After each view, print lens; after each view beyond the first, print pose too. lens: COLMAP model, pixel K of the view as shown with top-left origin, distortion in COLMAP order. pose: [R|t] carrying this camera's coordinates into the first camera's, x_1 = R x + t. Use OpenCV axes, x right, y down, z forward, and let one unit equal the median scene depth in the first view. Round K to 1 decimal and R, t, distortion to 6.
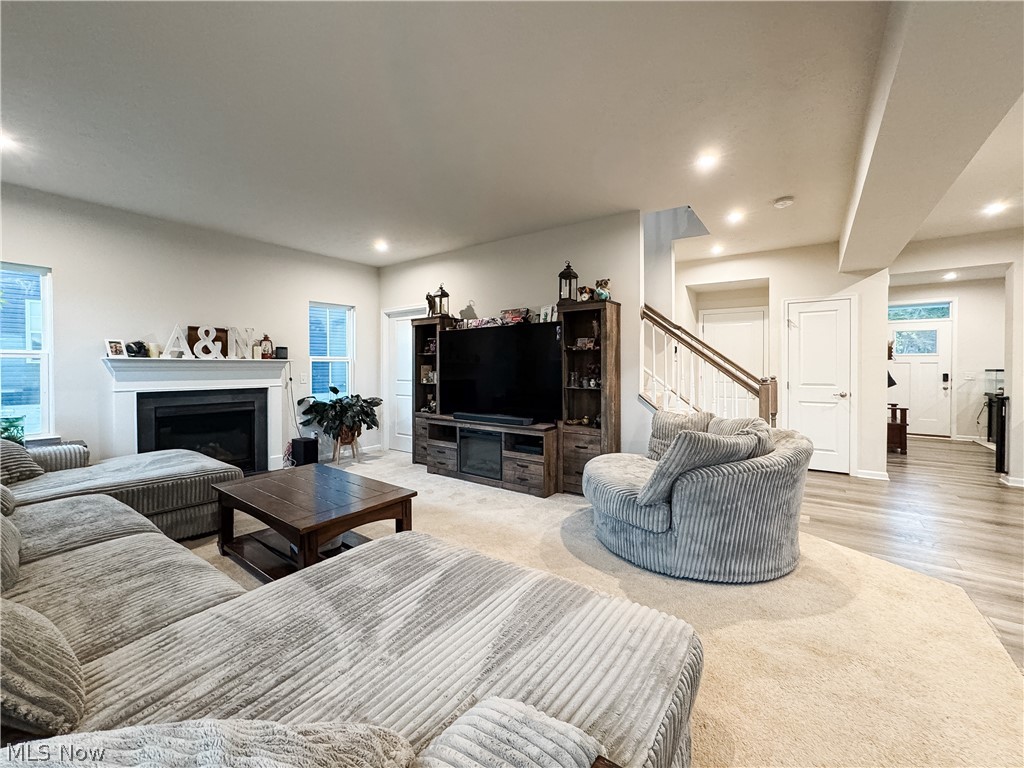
lens RADIAL K [[424.7, 0, 510.7], [0, 424.7, 372.9], [0, 0, 1]] dist [-0.035531, 0.014042]
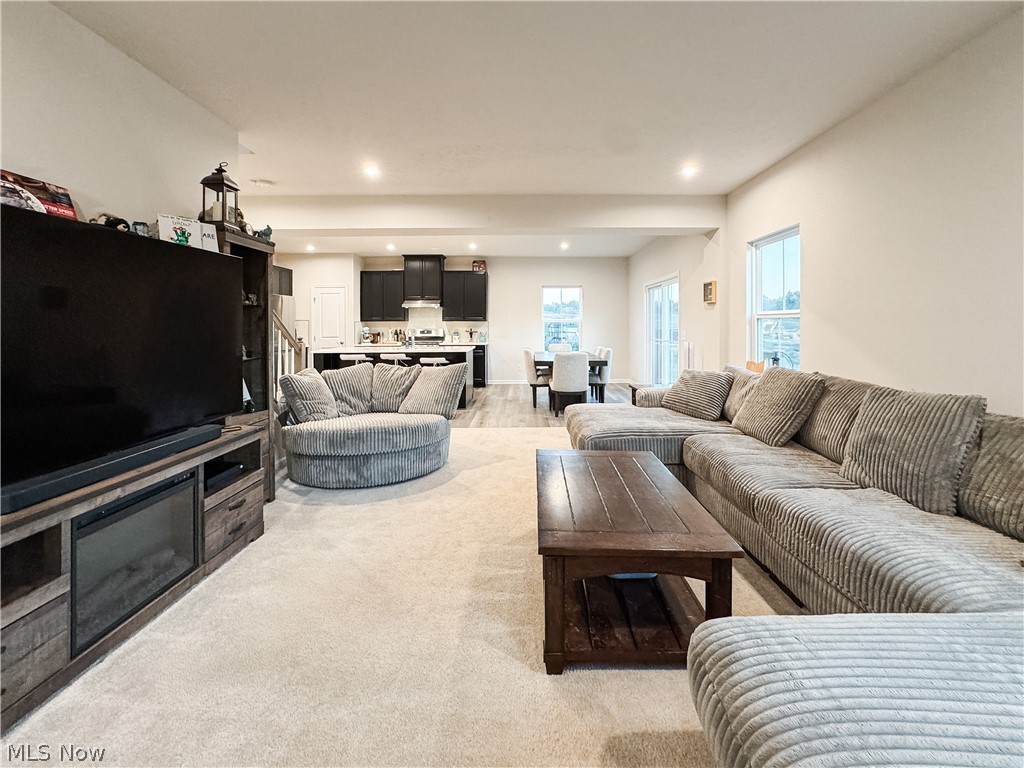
lens RADIAL K [[439.2, 0, 517.9], [0, 439.2, 323.0], [0, 0, 1]] dist [-0.002836, 0.000634]
pose [[-0.585193, 0.003625, 0.810886, -0.639079], [0.011950, 0.999920, 0.004153, -0.019637], [-0.810806, 0.012121, -0.585190, 0.995338]]
